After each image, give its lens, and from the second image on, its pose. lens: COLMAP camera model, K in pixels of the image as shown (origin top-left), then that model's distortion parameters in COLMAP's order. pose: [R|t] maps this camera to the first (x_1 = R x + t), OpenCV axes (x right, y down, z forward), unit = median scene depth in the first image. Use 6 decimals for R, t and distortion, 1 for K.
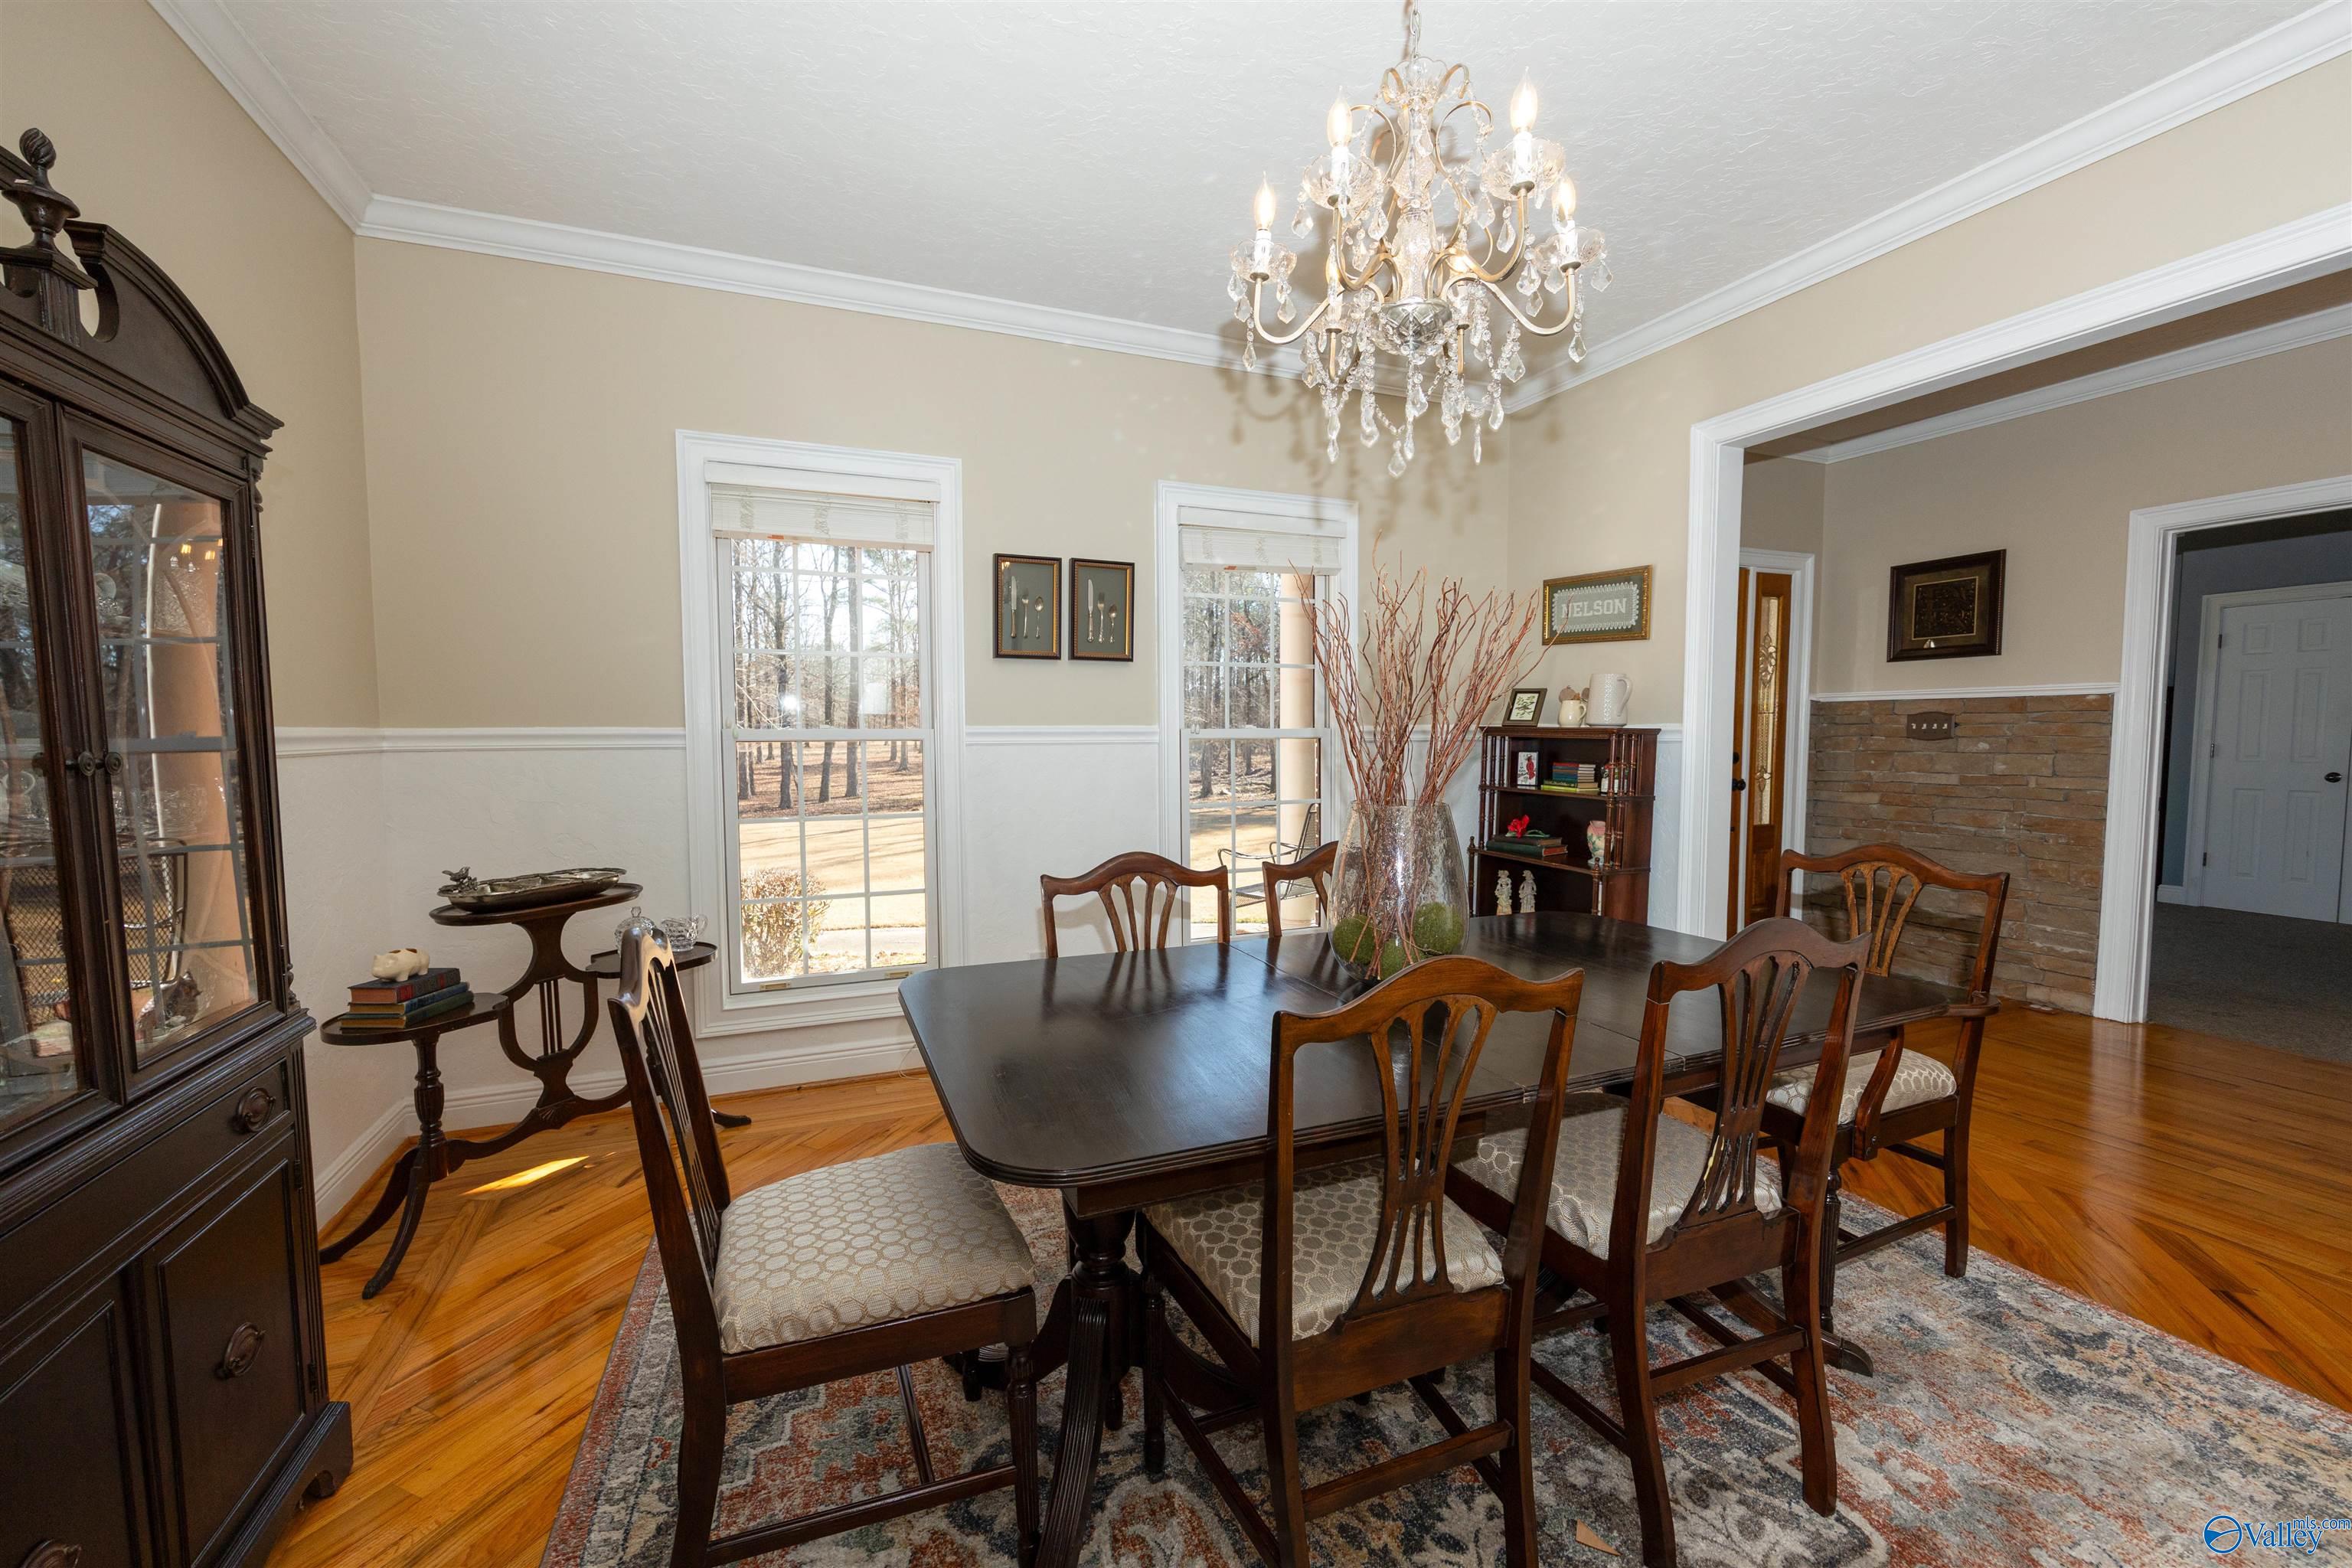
lens RADIAL K [[949.1, 0, 1159.9], [0, 949.1, 784.3], [0, 0, 1]] dist [0.000050, 0.001045]
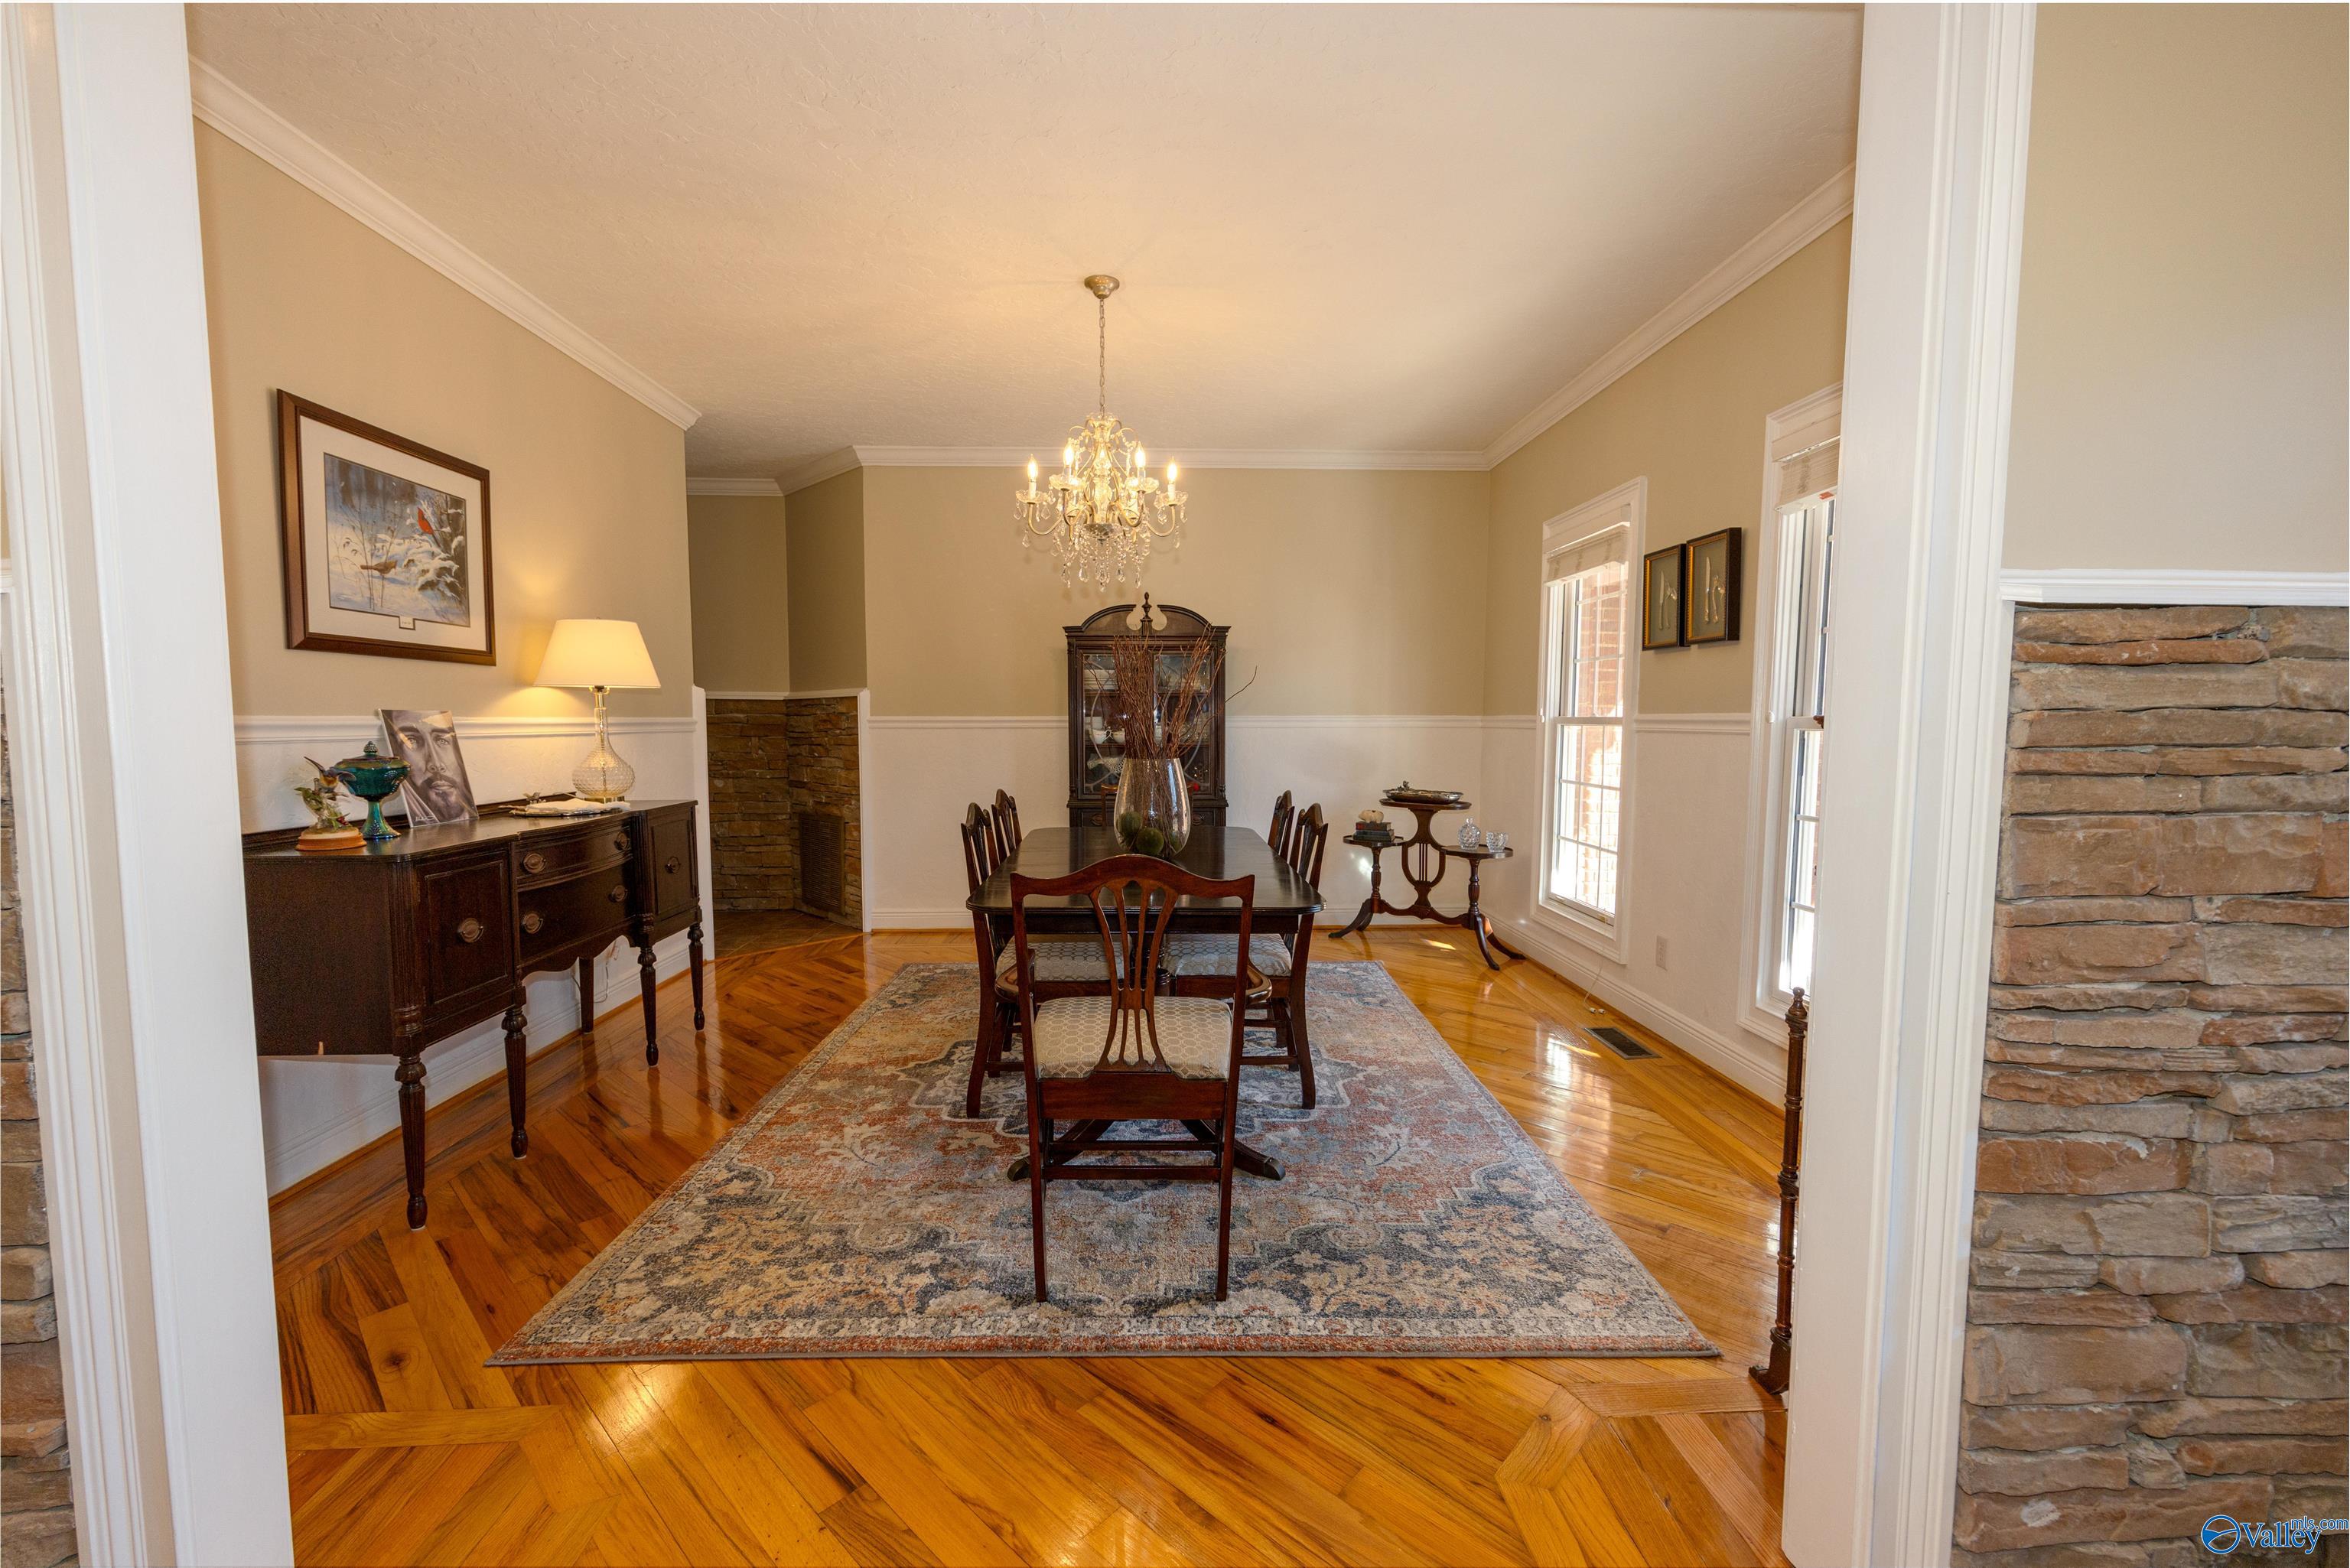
lens RADIAL K [[948.2, 0, 1194.2], [0, 948.2, 787.2], [0, 0, 1]] dist [0.000050, 0.001045]
pose [[-0.317598, 0.074119, -0.945324, 1.508571], [-0.055332, 0.993793, 0.096509, -0.079885], [0.946610, 0.082958, -0.311525, 1.279155]]
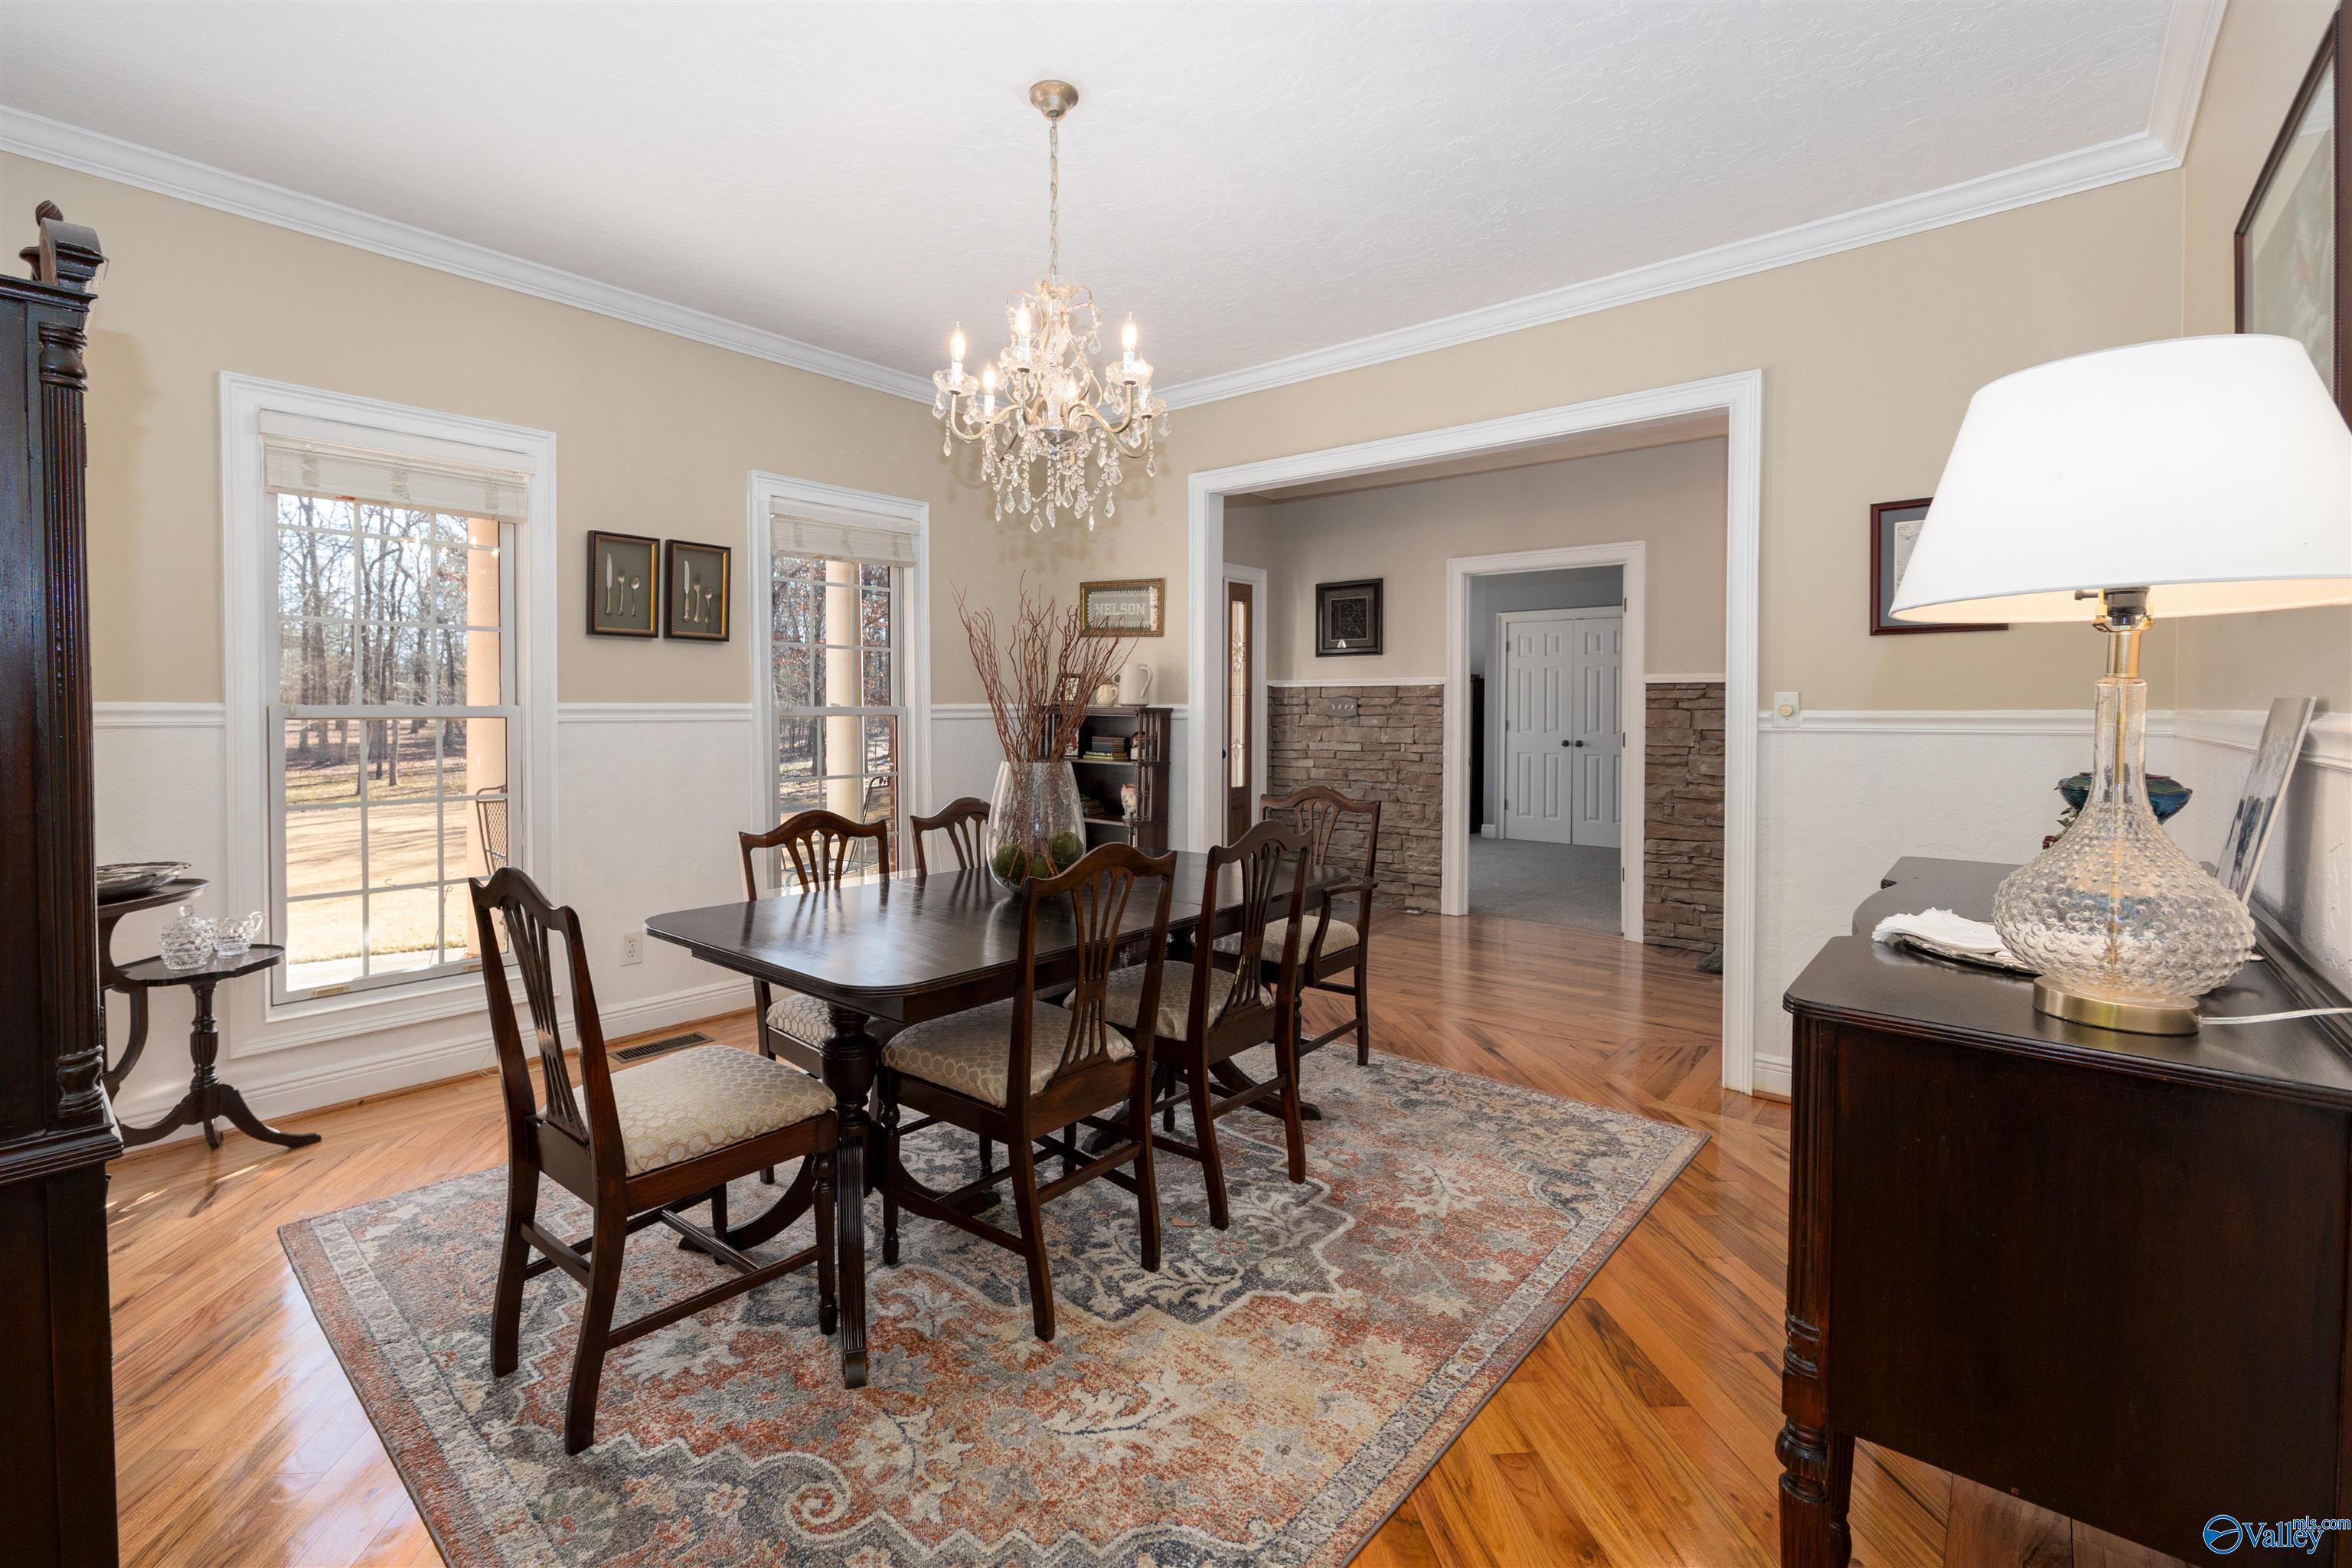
lens RADIAL K [[1008.3, 0, 1152.4], [0, 1008.3, 723.7], [0, 0, 1]] dist [0.004800, 0.001126]
pose [[0.881928, -0.003456, 0.471371, -0.216534], [0.022880, 0.999108, -0.035482, 0.014701], [-0.470828, 0.042077, 0.881221, -0.283032]]
